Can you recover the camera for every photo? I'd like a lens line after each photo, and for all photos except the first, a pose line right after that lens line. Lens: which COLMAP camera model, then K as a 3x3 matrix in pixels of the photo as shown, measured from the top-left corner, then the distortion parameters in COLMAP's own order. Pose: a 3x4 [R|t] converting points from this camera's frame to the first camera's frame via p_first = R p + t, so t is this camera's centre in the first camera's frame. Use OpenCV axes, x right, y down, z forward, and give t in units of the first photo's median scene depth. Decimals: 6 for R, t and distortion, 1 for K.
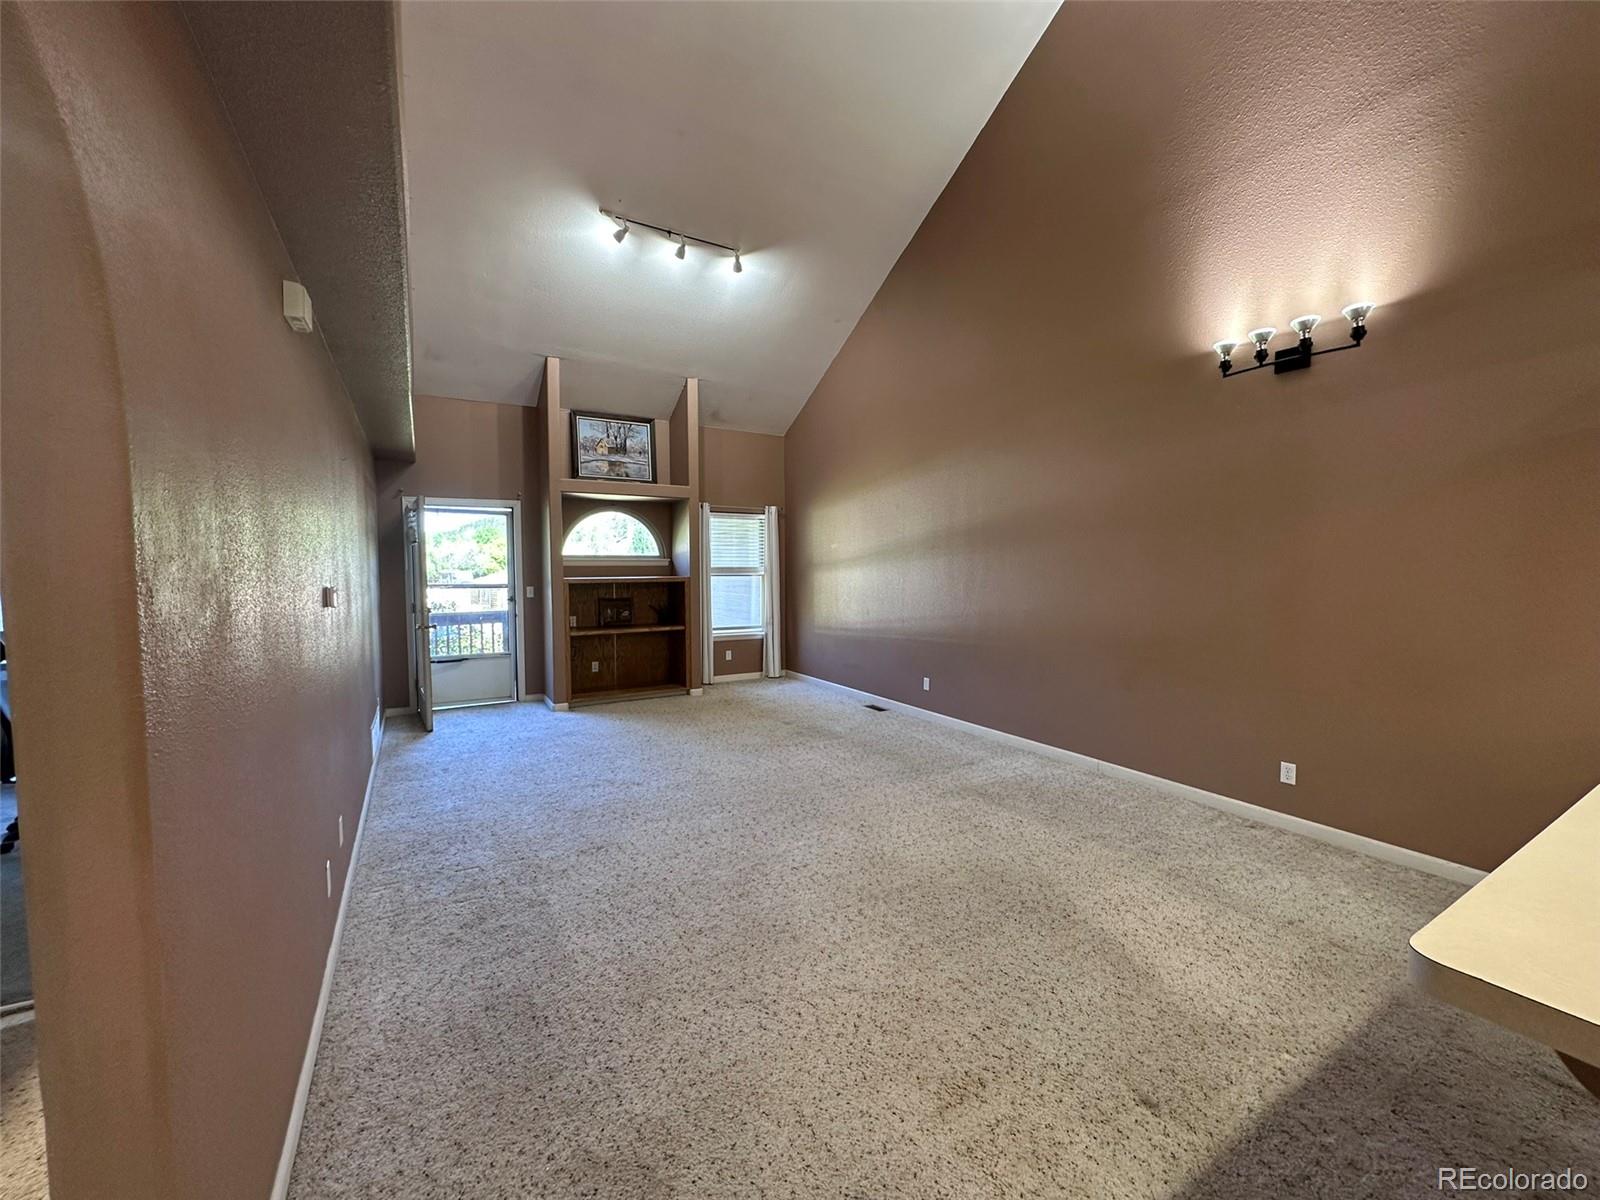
lens RADIAL K [[641.3, 0, 801.7], [0, 641.3, 599.7], [0, 0, 1]] dist [-0.007281, 0.001829]
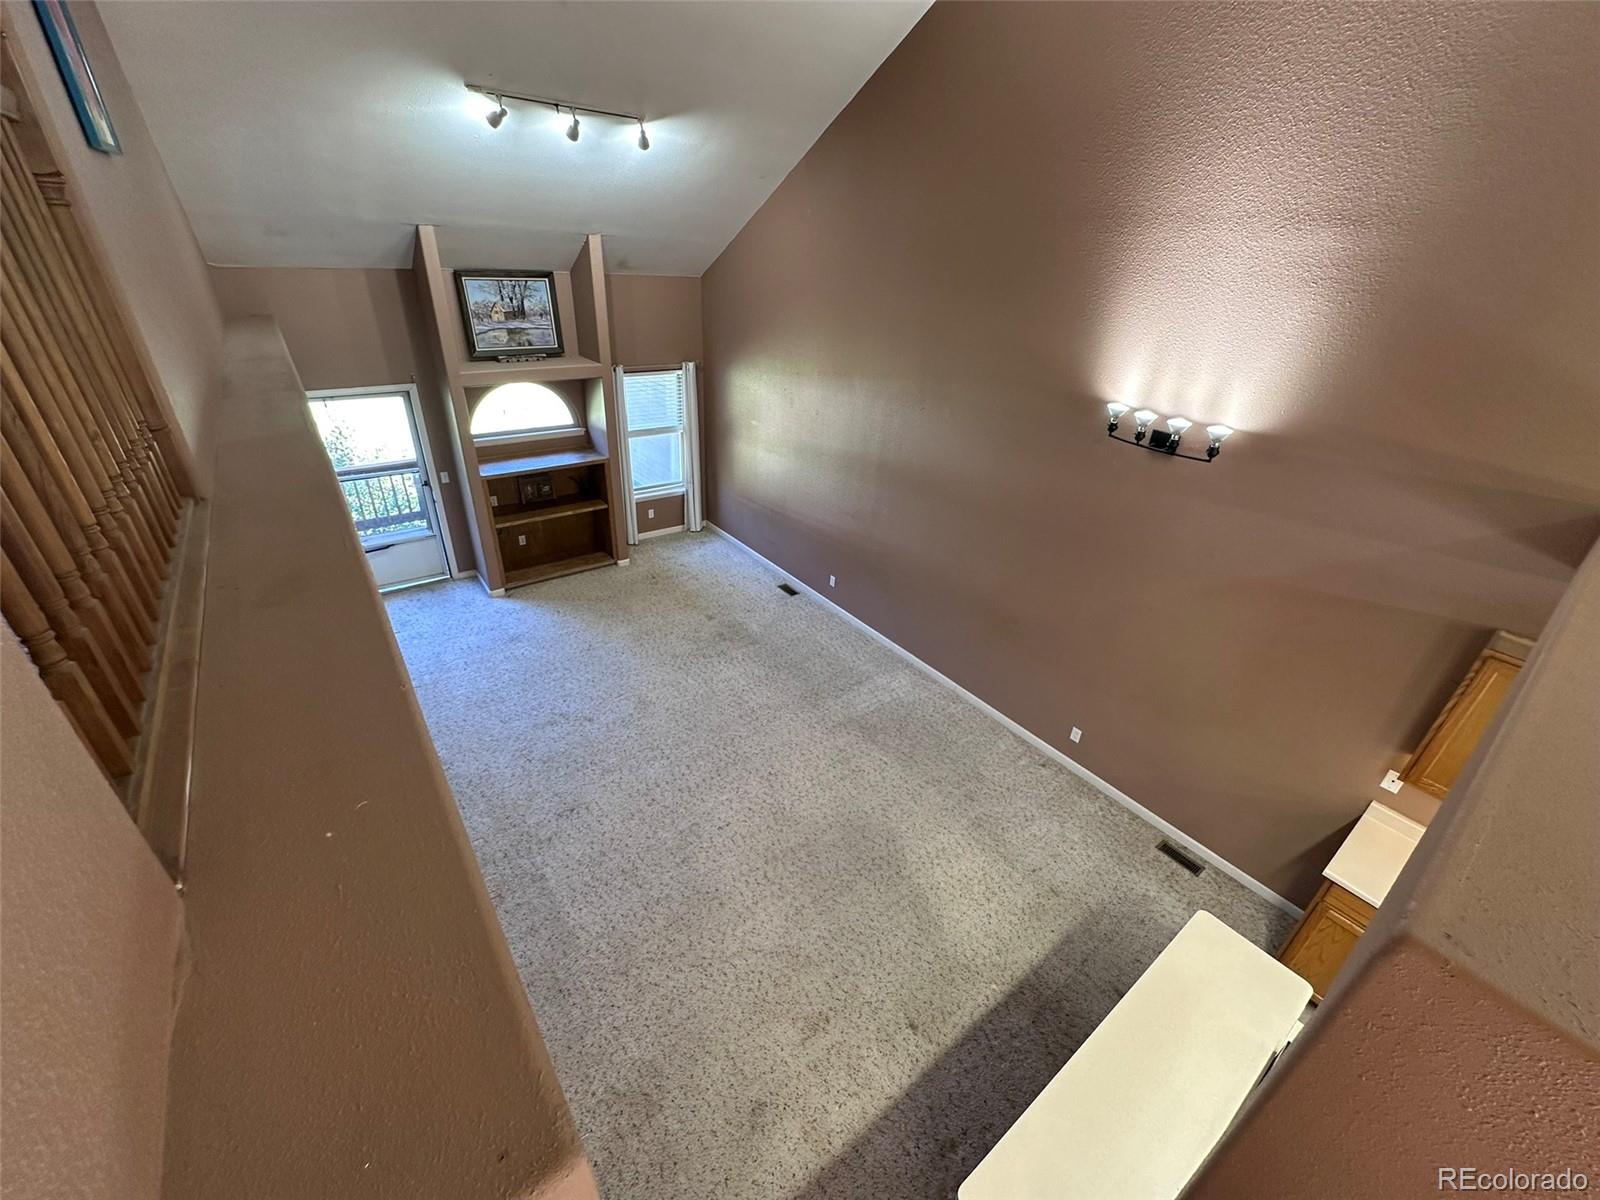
lens RADIAL K [[641.3, 0, 801.8], [0, 641.3, 599.3], [0, 0, 1]] dist [-0.007281, 0.001829]
pose [[0.991982, -0.005952, 0.126237, -0.003830], [-0.049627, 0.900307, 0.432416, -0.323319], [-0.116226, -0.435214, 0.892794, -0.028320]]
